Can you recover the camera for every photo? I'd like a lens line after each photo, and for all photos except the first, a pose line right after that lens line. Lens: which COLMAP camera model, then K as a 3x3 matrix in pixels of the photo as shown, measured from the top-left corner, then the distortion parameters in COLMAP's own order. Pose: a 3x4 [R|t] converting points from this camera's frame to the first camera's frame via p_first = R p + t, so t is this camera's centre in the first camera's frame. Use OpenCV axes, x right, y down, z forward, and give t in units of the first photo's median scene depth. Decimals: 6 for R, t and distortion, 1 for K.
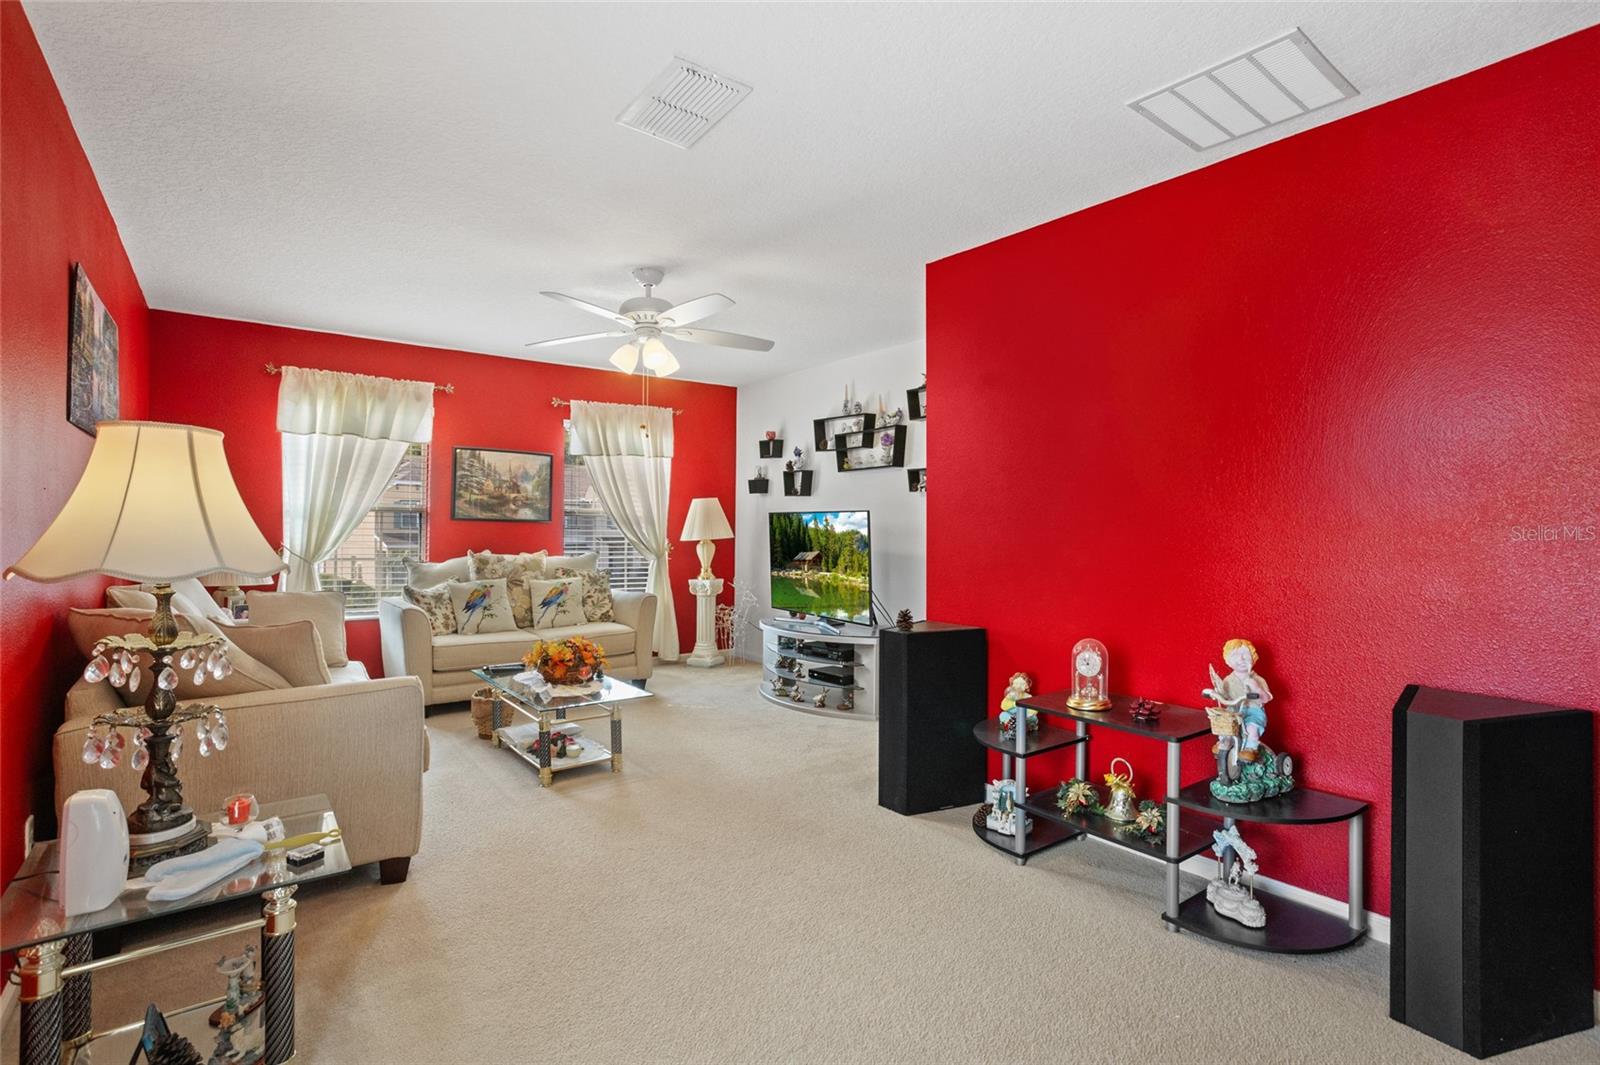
lens RADIAL K [[770.8, 0, 800.9], [0, 770.8, 533.3], [0, 0, 1]] dist [-0.035747, 0.000536]
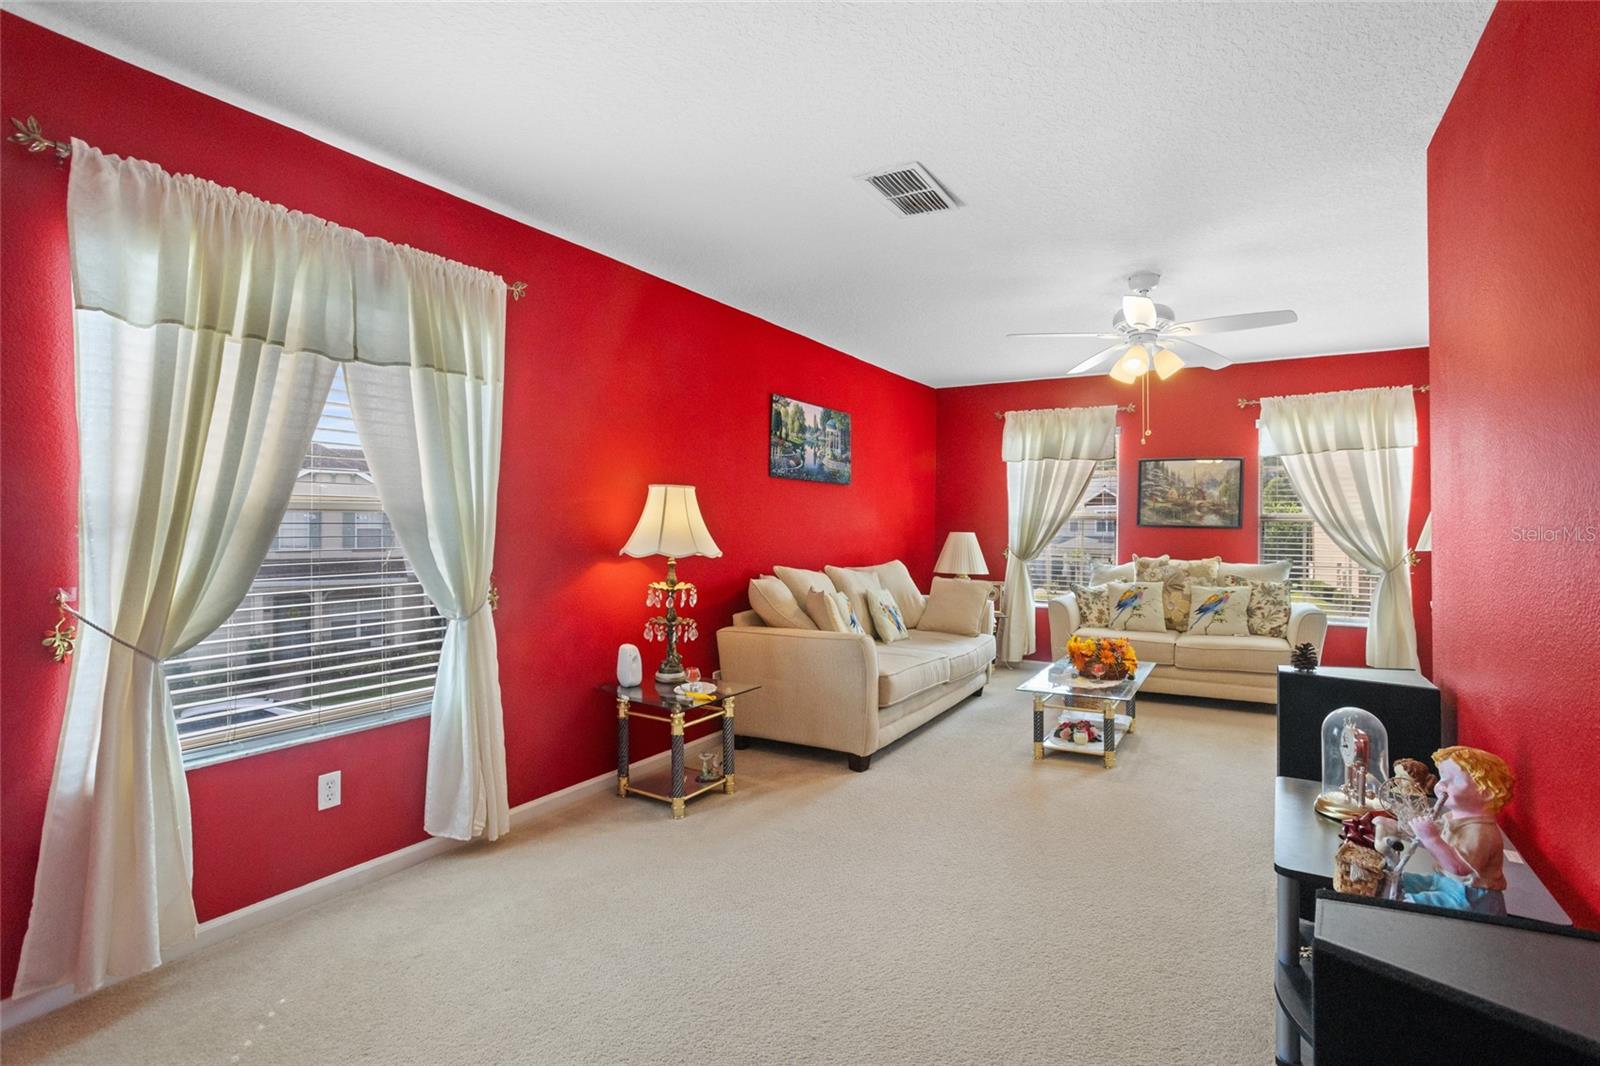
lens RADIAL K [[770.8, 0, 827.3], [0, 770.8, 537.3], [0, 0, 1]] dist [-0.035747, 0.000536]
pose [[0.370577, 0.008337, -0.928764, 0.400517], [-0.009428, 0.999942, 0.005214, -0.003406], [0.928754, 0.006824, 0.370634, 0.178807]]
